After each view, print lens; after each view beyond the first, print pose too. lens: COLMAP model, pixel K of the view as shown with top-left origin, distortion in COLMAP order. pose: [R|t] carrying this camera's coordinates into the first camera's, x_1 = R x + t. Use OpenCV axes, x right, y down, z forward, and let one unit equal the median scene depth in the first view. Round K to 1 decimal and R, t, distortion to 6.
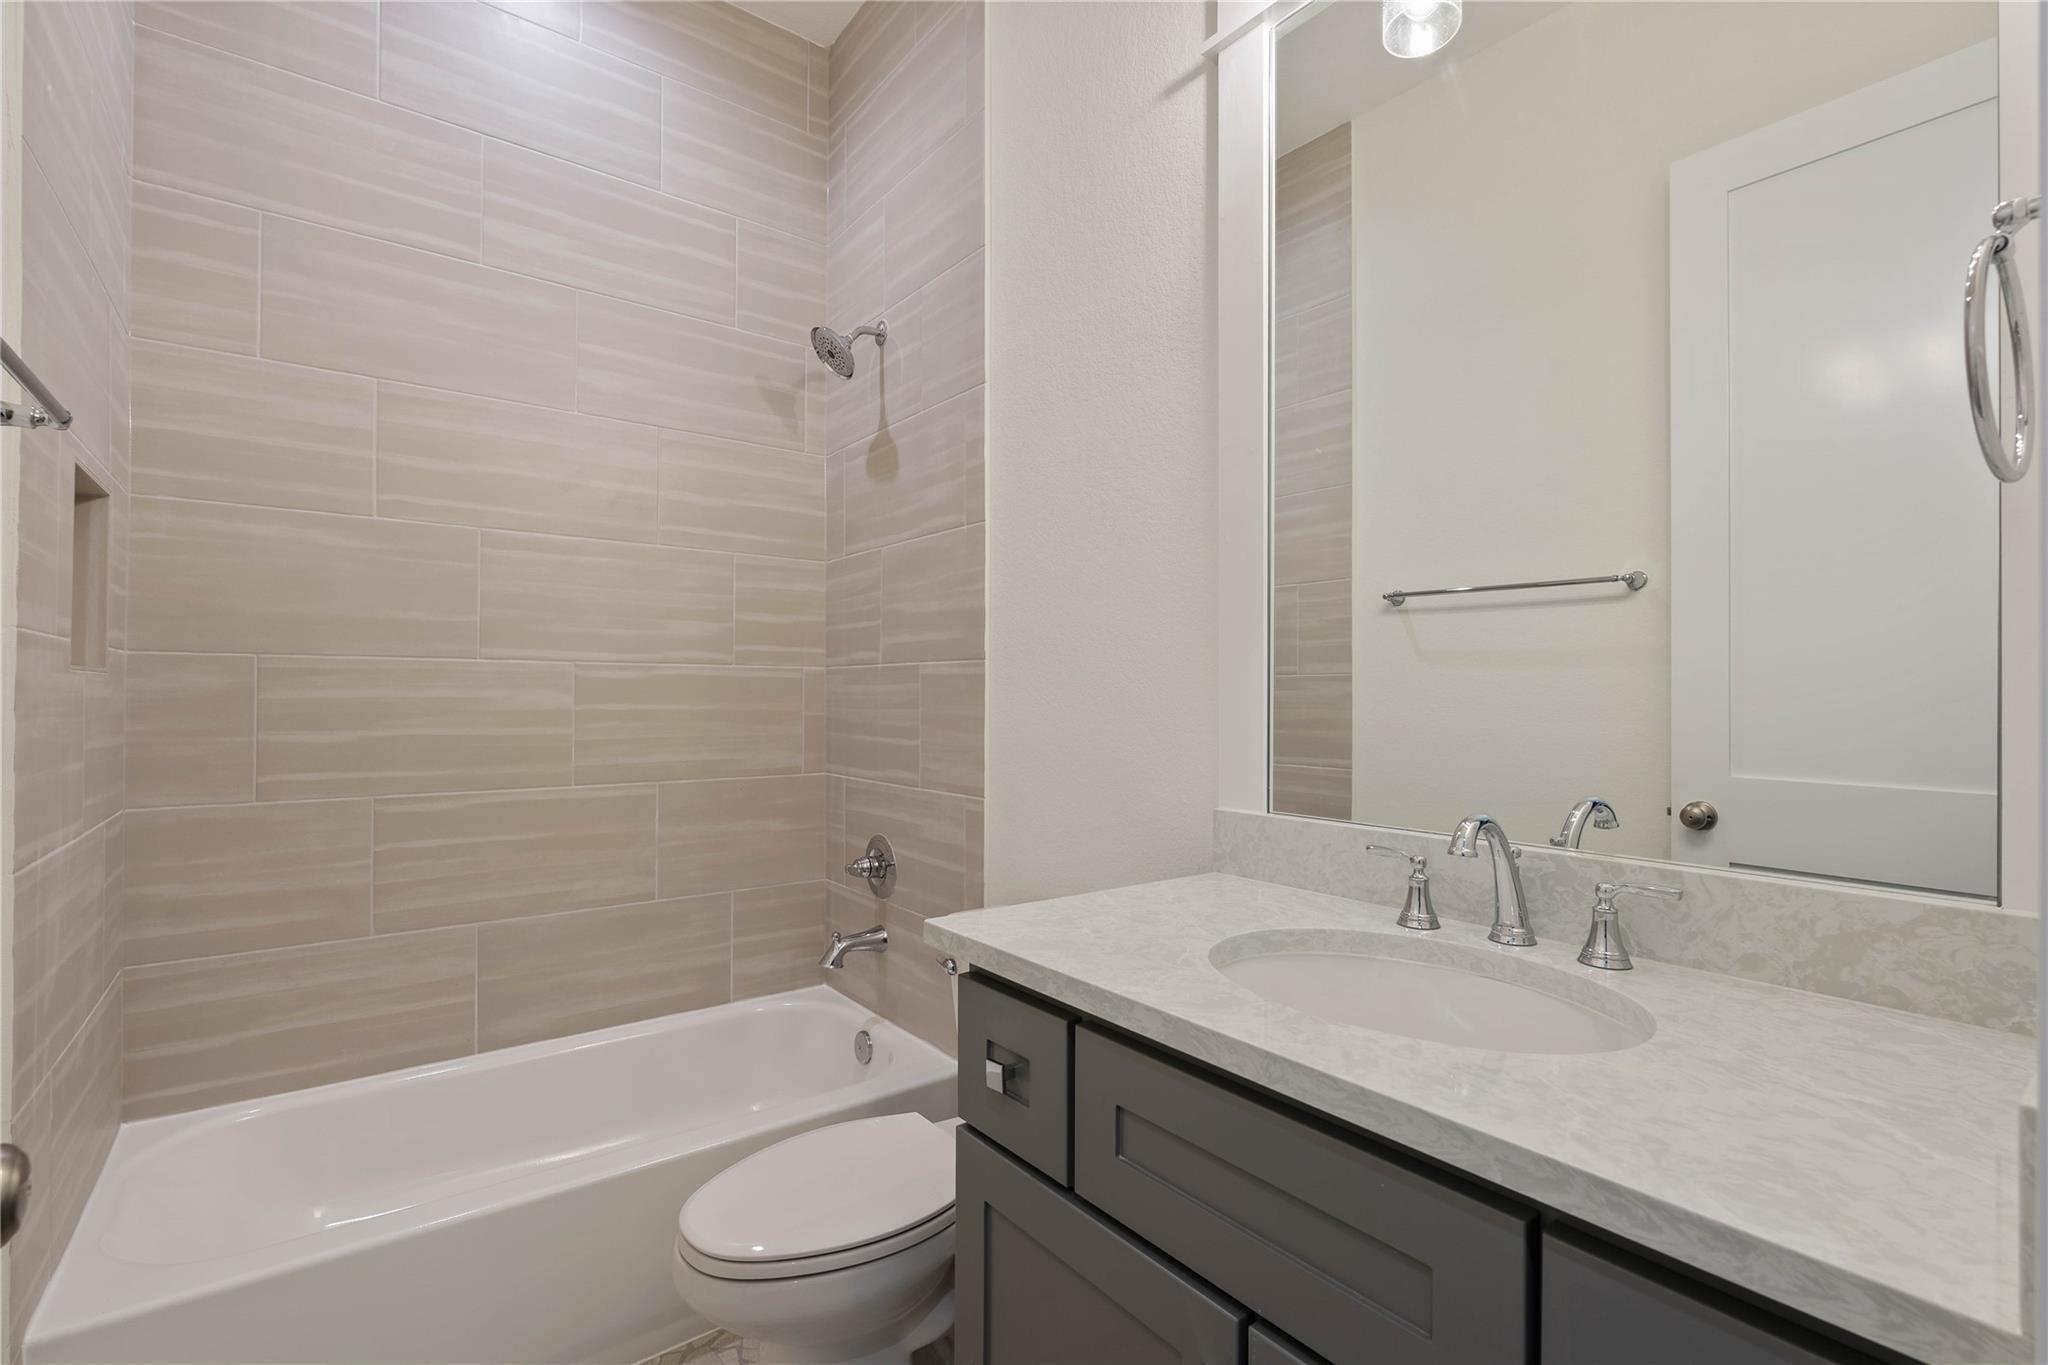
lens RADIAL K [[922.9, 0, 1011.4], [0, 922.9, 677.1], [0, 0, 1]] dist [-0.008612, 0.001688]
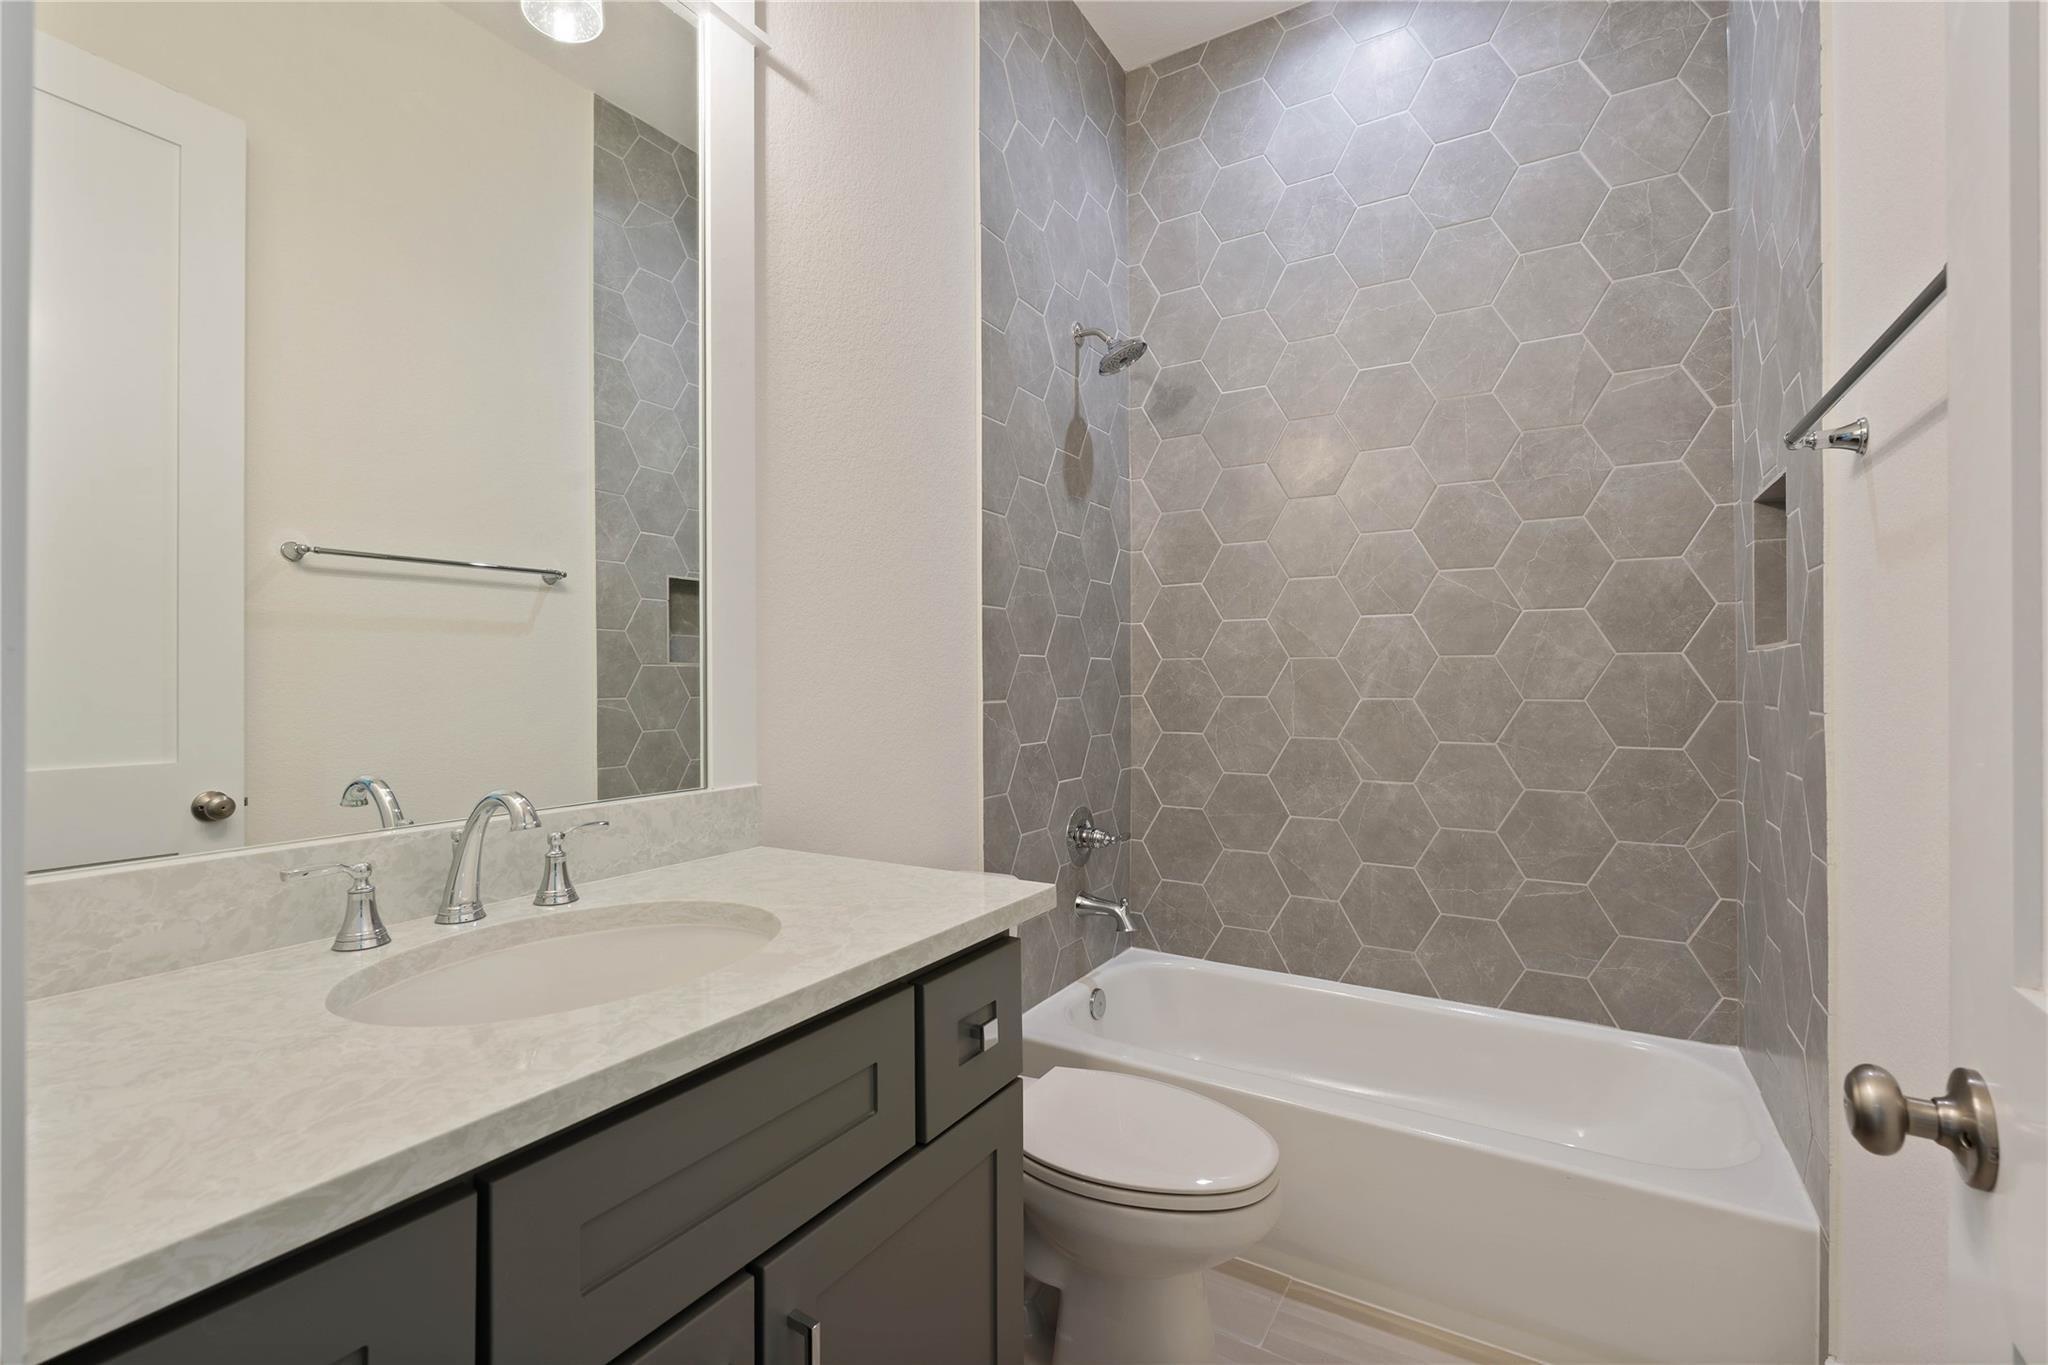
lens RADIAL K [[922.9, 0, 1011.9], [0, 922.9, 679.3], [0, 0, 1]] dist [-0.008612, 0.001688]
pose [[-0.355068, -0.007137, 0.934813, -0.657638], [-0.004580, 0.999972, 0.005895, 0.018747], [-0.934829, -0.002188, -0.355091, 0.893901]]
